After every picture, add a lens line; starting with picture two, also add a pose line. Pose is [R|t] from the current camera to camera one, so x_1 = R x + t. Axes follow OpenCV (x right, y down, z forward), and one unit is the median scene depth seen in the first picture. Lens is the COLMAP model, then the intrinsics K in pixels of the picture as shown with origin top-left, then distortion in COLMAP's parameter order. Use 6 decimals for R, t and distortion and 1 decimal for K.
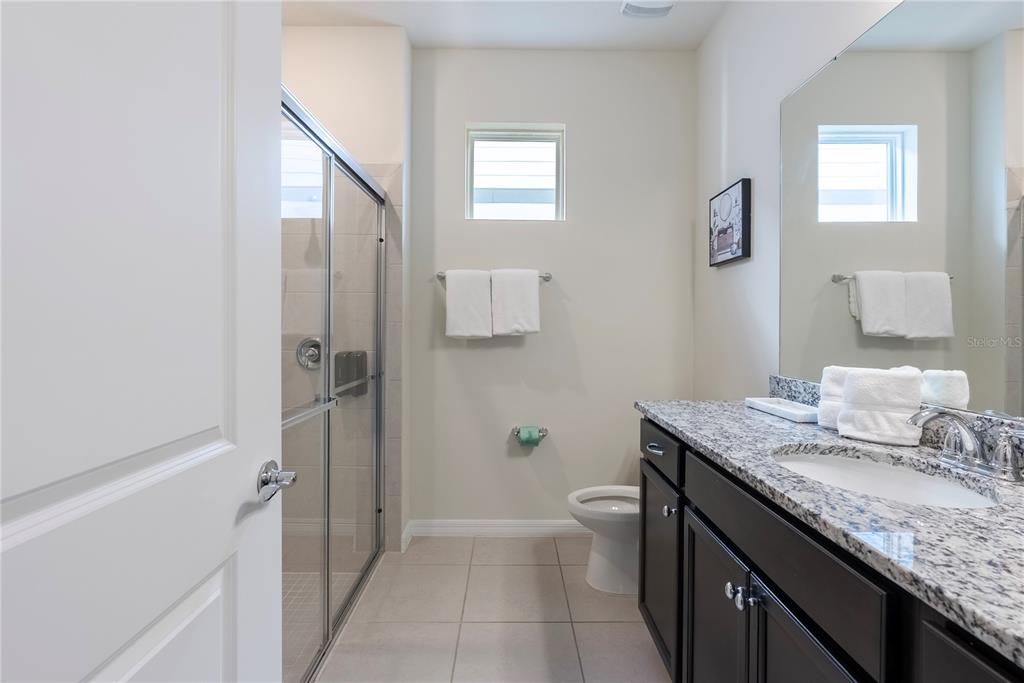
lens RADIAL K [[454.5, 0, 511.4], [0, 454.5, 320.9], [0, 0, 1]] dist [-0.000185, 0.001114]
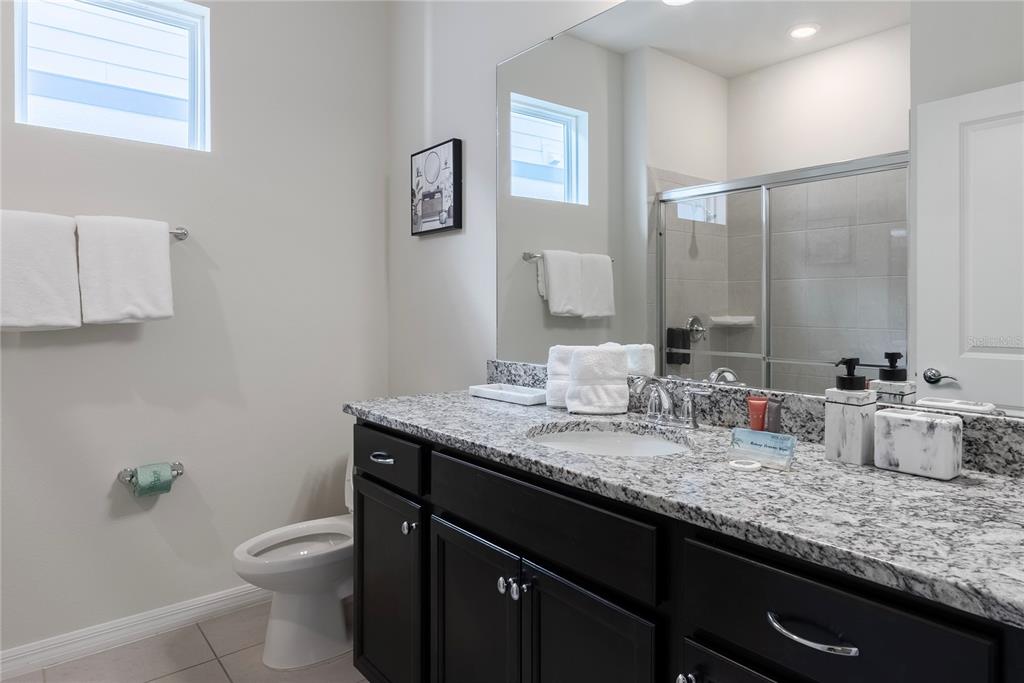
lens RADIAL K [[631.9, 0, 511.5], [0, 631.9, 299.8], [0, 0, 1]] dist [0.001601, 0.001297]
pose [[0.779550, 0.001389, 0.626339, -0.200492], [-0.001523, 0.999999, -0.000322, -0.001545], [-0.626338, -0.000703, 0.779551, -0.025088]]
